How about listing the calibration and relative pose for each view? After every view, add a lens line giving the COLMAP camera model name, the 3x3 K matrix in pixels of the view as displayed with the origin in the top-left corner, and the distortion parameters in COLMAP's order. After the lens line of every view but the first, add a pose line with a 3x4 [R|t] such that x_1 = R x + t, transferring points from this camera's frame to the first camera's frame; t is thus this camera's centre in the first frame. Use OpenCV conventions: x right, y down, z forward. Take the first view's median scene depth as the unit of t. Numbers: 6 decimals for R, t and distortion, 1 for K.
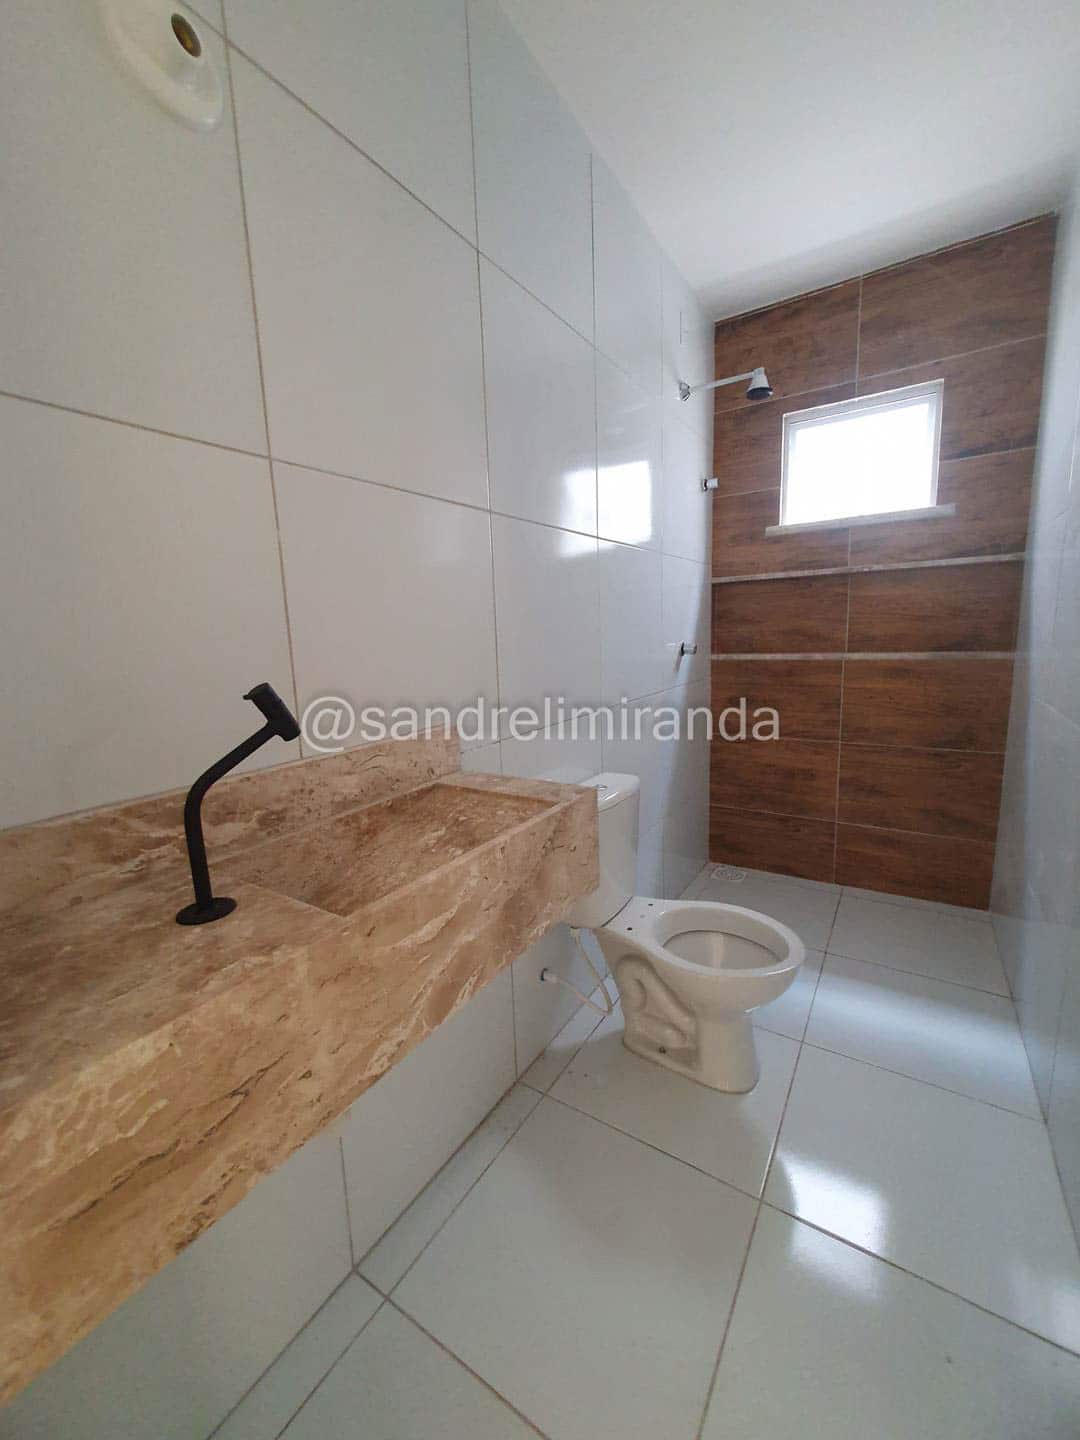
lens RADIAL K [[570.6, 0, 549.7], [0, 570.6, 723.2], [0, 0, 1]] dist [0.005084, -0.000362]
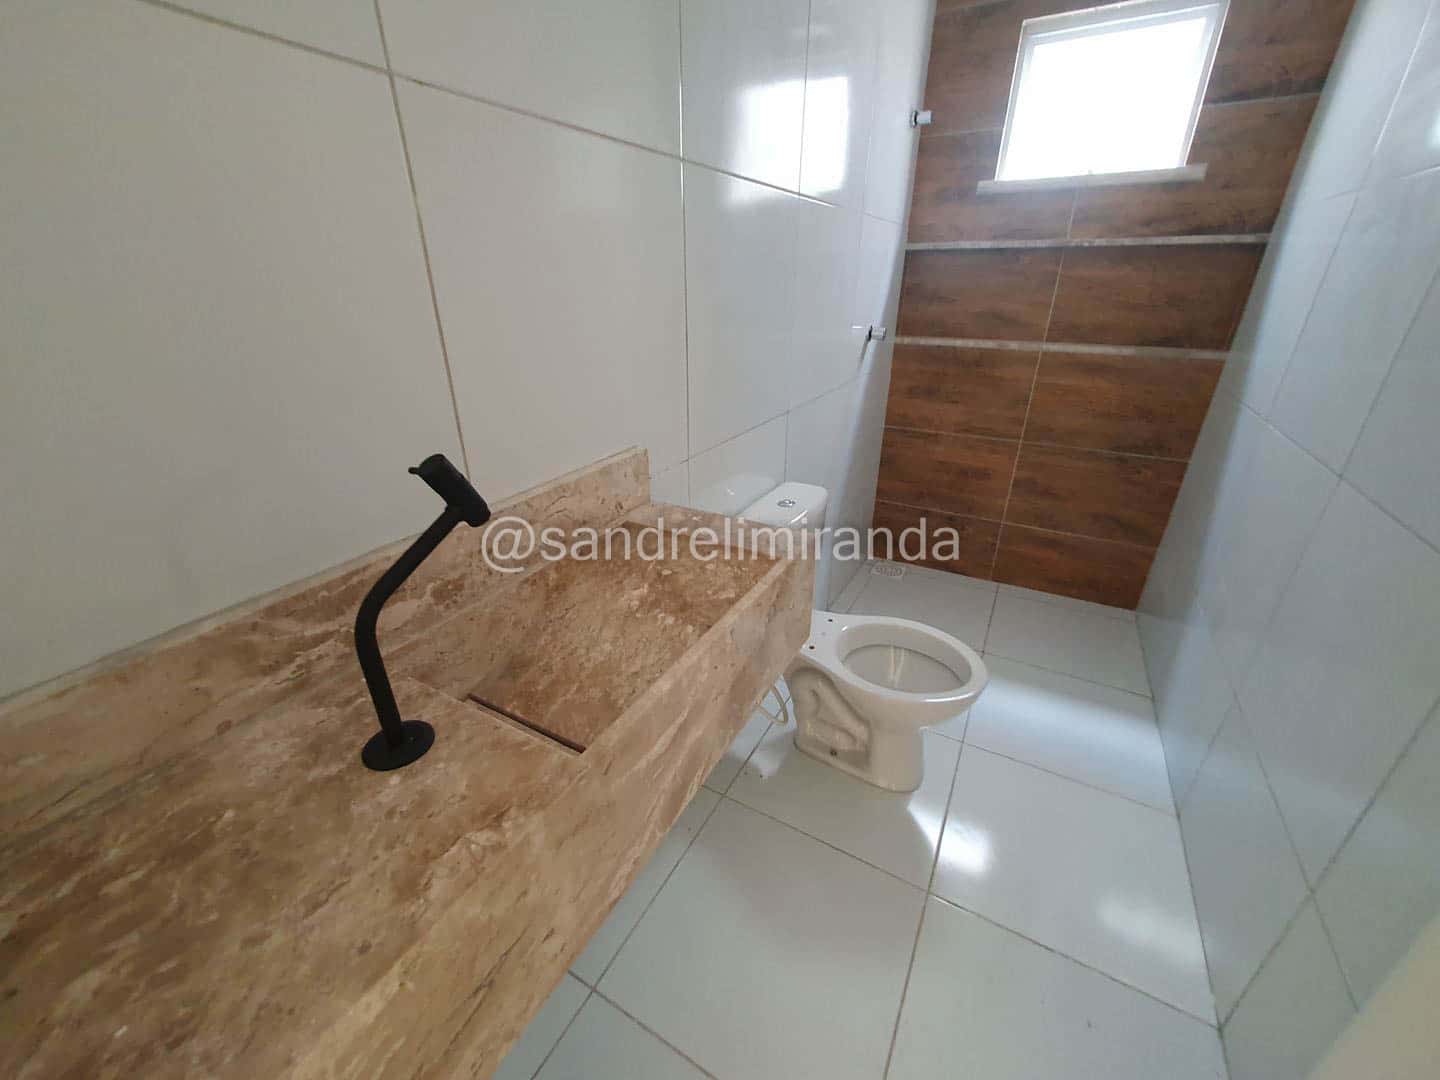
lens RADIAL K [[570.6, 0, 720.0], [0, 570.6, 540.0], [0, 0, 1]] dist [0.005084, -0.000362]
pose [[0.997712, 0.011229, 0.066668, -0.131316], [-0.028581, 0.963714, 0.265402, -0.115290], [-0.061269, -0.266700, 0.961830, 0.174738]]
